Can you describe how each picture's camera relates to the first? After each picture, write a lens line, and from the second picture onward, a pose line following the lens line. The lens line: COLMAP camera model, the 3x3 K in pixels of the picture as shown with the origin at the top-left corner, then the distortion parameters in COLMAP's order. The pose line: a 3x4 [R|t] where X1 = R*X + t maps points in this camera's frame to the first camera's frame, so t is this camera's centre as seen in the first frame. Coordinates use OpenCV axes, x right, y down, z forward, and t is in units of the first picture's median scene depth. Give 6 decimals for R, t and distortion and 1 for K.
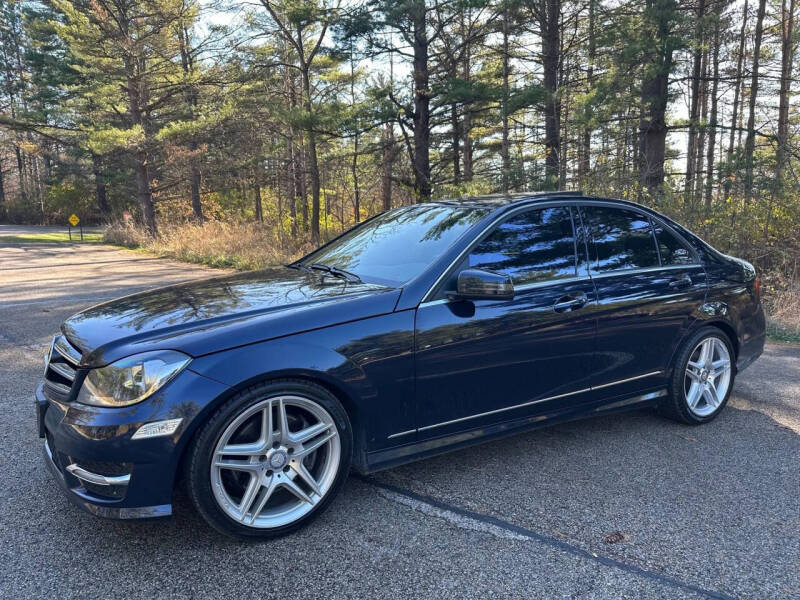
lens RADIAL K [[579.2, 0, 400.0], [0, 579.2, 300.0], [0, 0, 1]] dist [0.016843, -0.006397]
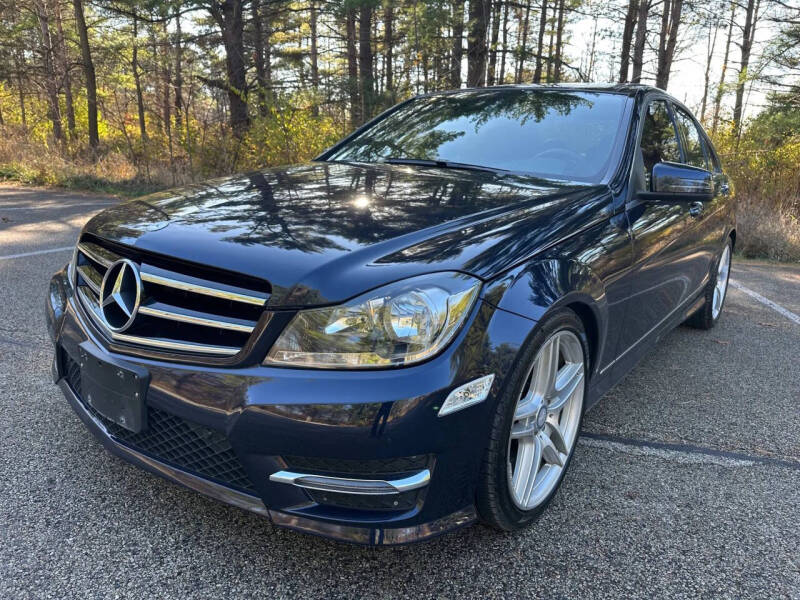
lens RADIAL K [[579.2, 0, 400.0], [0, 579.2, 300.0], [0, 0, 1]] dist [0.016843, -0.006397]
pose [[0.924225, -0.059313, 0.377214, -0.638039], [0.009145, 0.991017, 0.133421, 0.029103], [-0.381739, -0.119861, 0.916465, 0.410311]]
